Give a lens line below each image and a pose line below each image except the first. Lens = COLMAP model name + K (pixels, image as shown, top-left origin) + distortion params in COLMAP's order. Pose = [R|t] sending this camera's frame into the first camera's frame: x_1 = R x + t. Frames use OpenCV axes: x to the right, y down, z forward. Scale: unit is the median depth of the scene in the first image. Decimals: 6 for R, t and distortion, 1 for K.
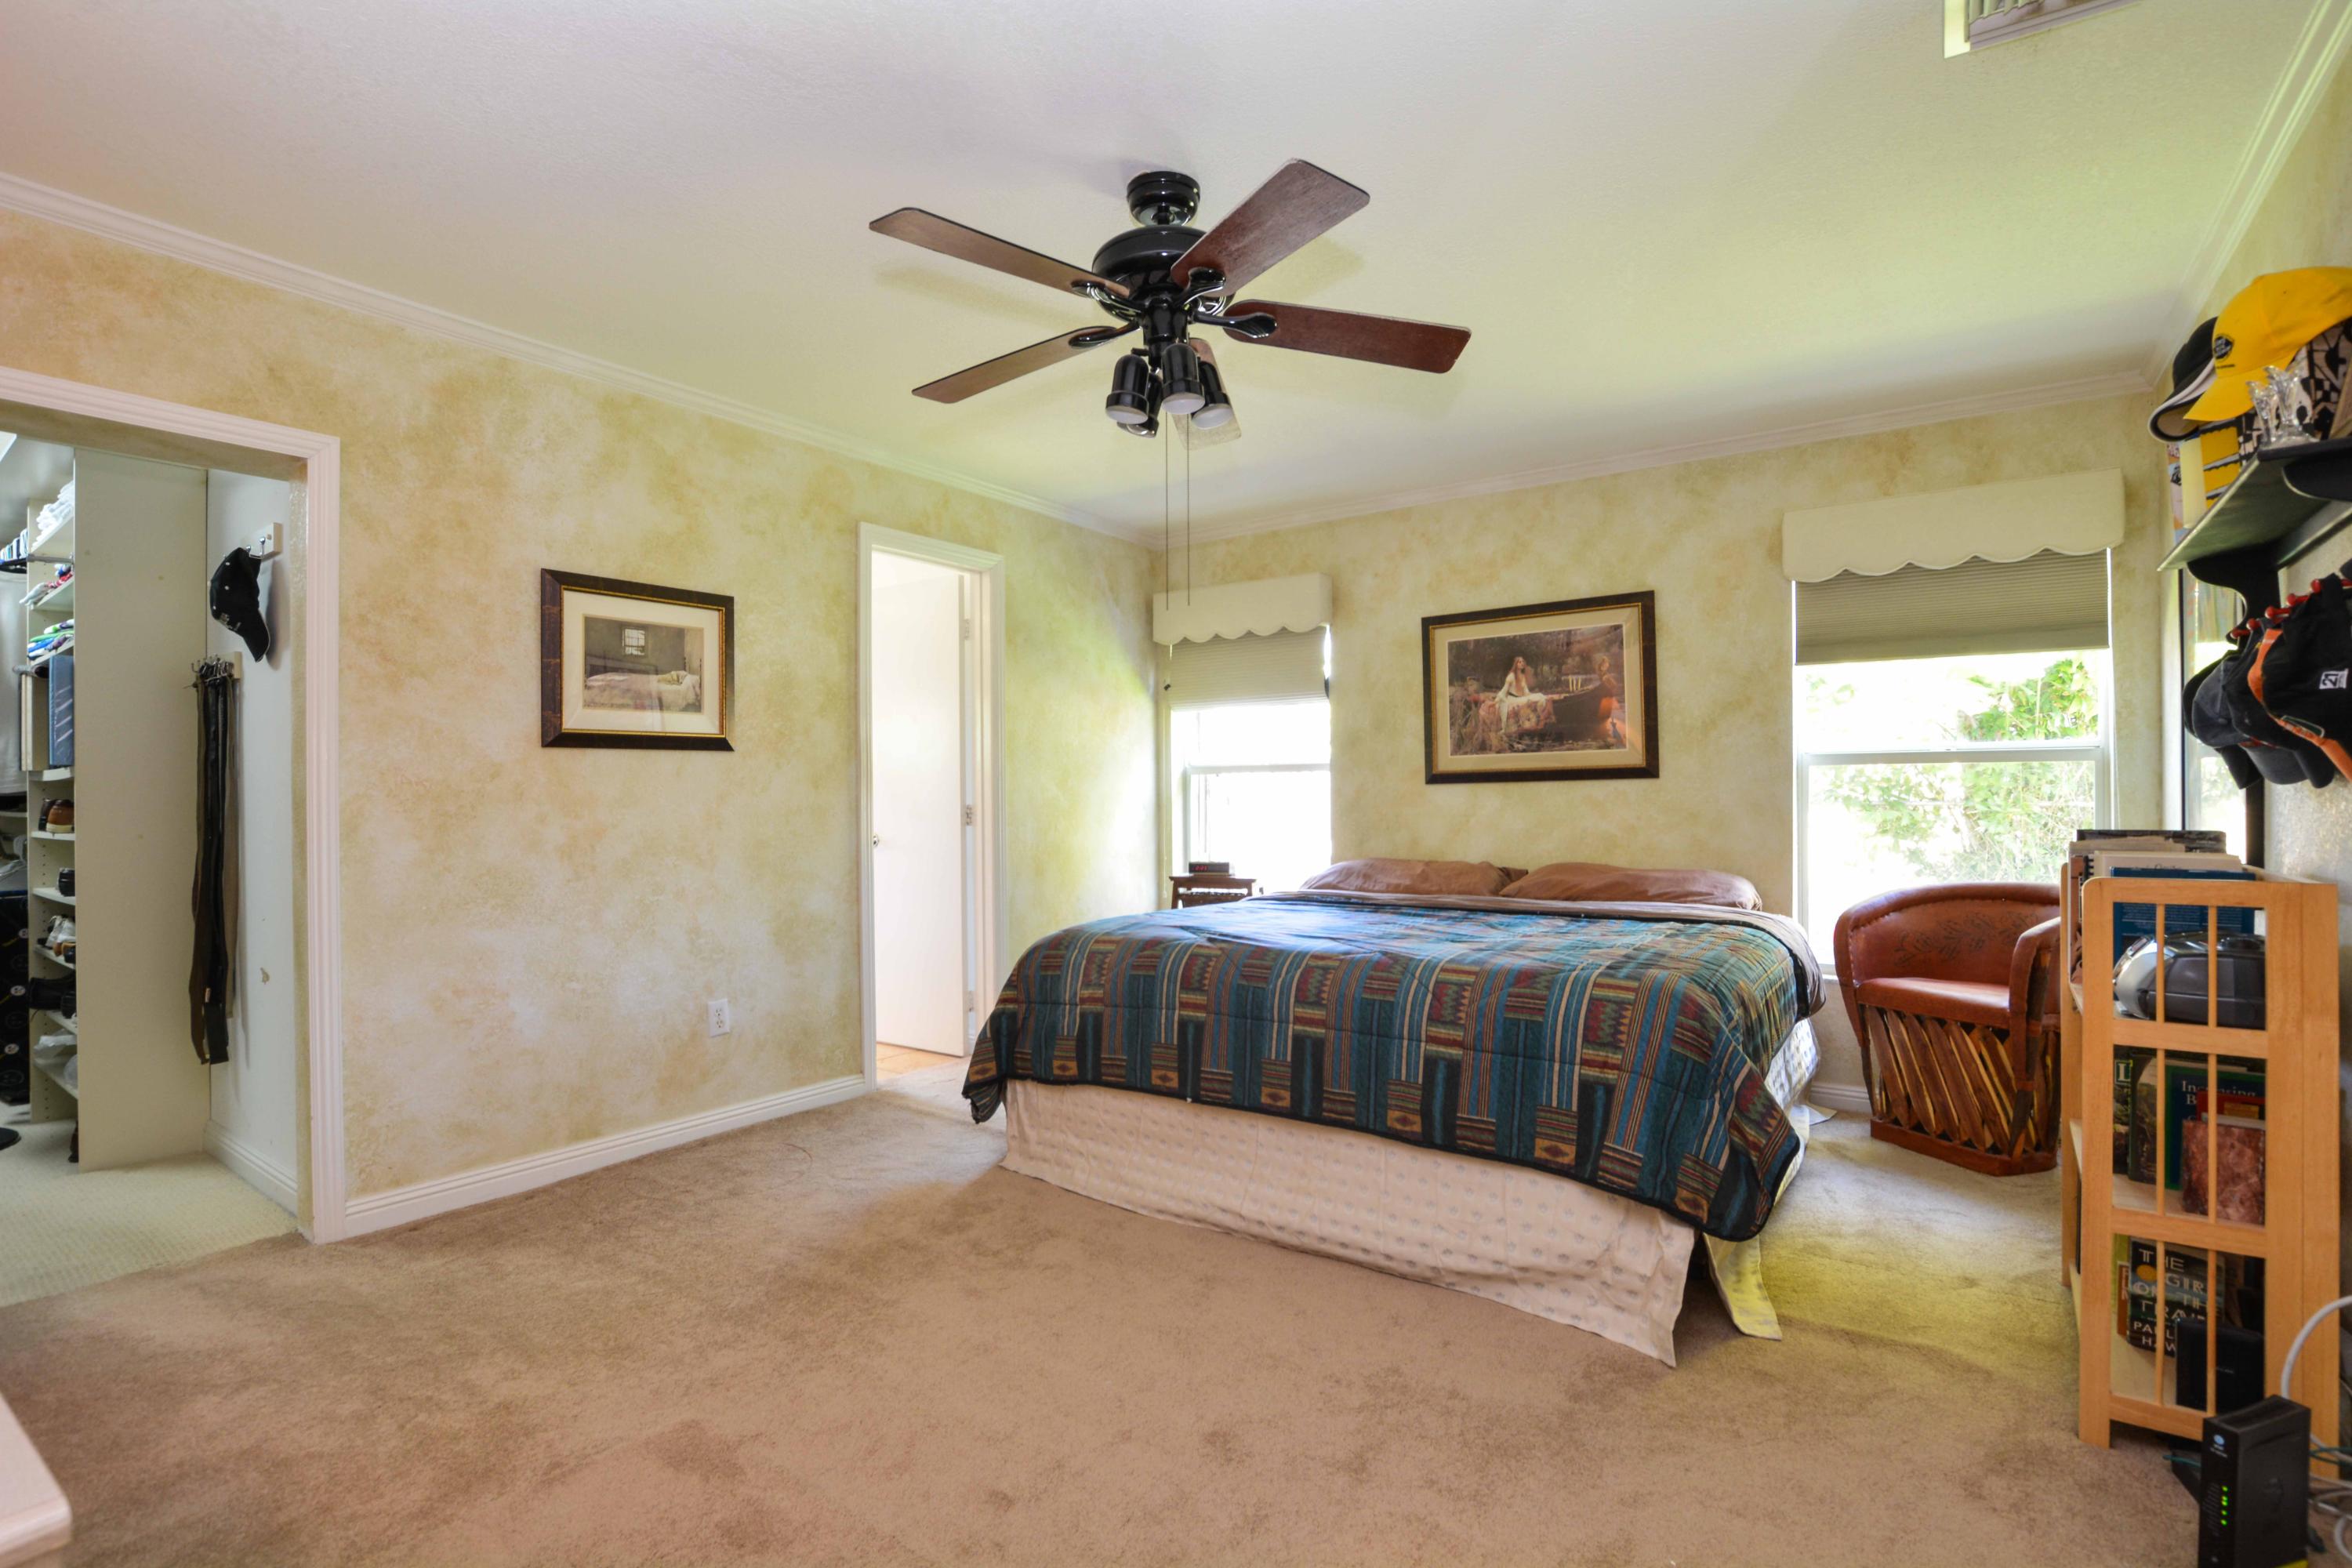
lens RADIAL K [[1102.2, 0, 1176.0], [0, 1102.2, 784.0], [0, 0, 1]] dist [-0.034075, 0.005751]
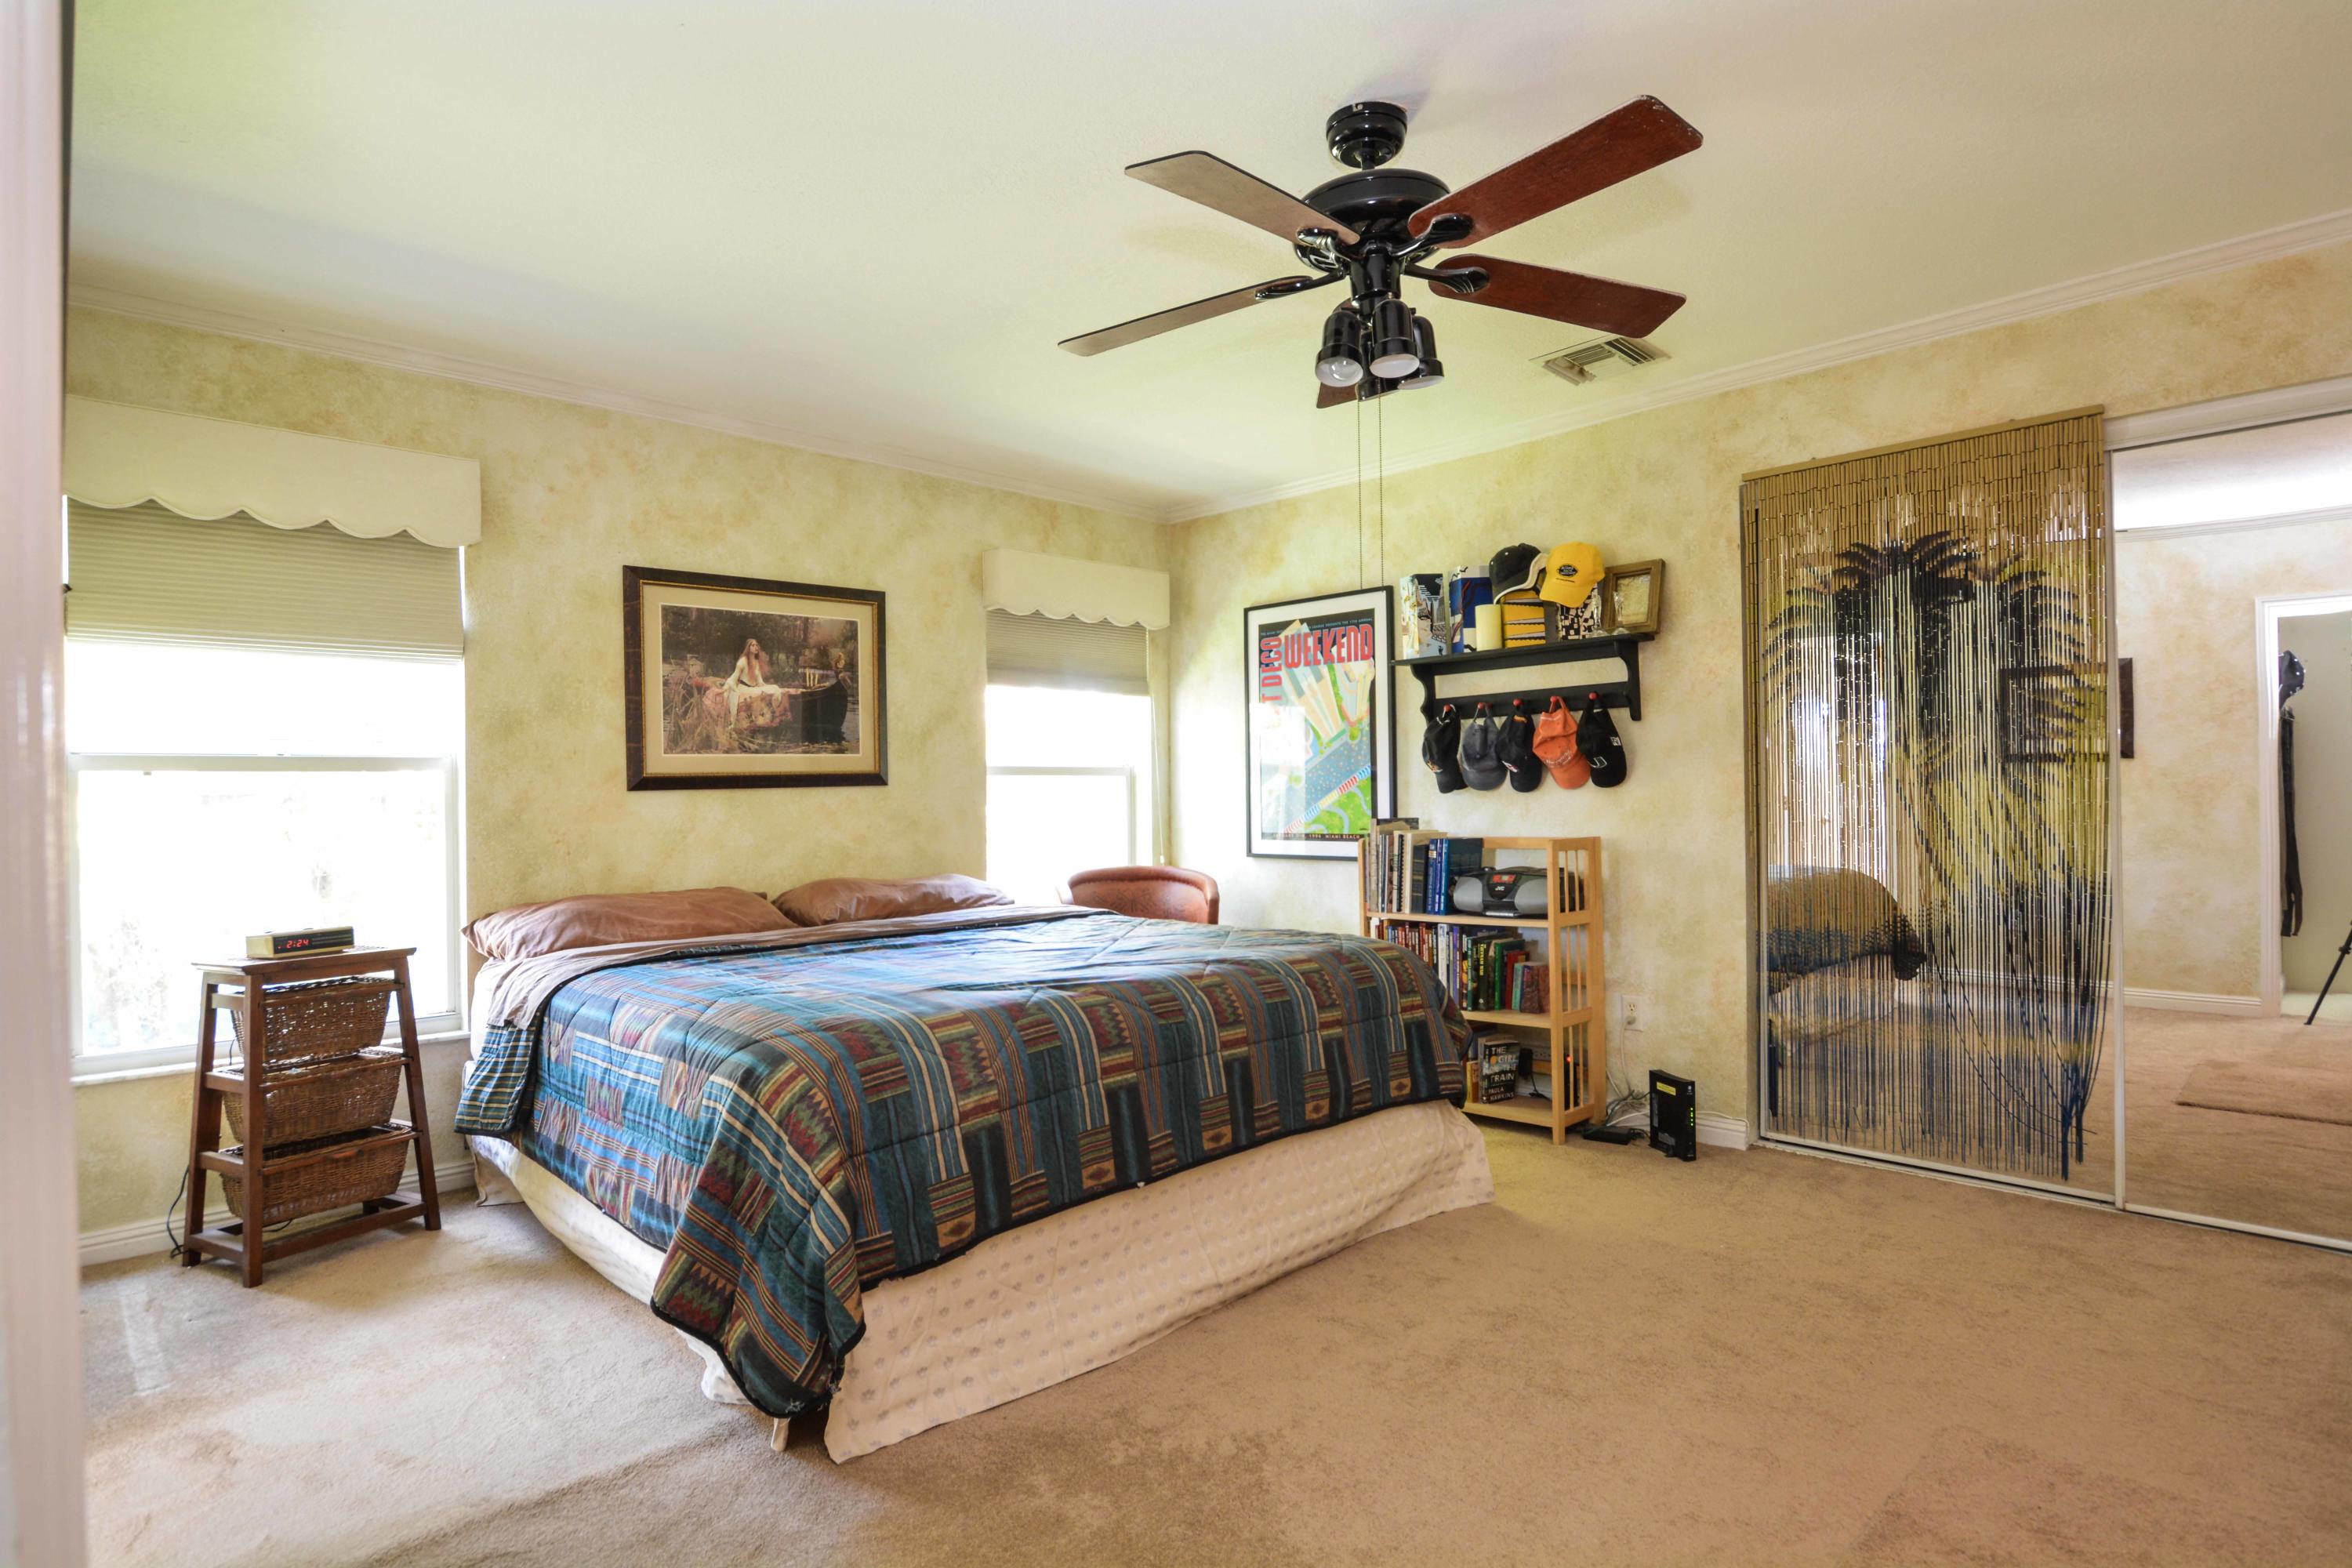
lens RADIAL K [[1211.7, 0, 1176.0], [0, 1211.7, 784.0], [0, 0, 1]] dist [-0.013341, -0.000061]
pose [[0.178025, 0.011280, 0.983961, -0.541981], [0.000881, 0.999932, -0.011623, 0.005740], [-0.984026, 0.002936, 0.178003, 0.525408]]
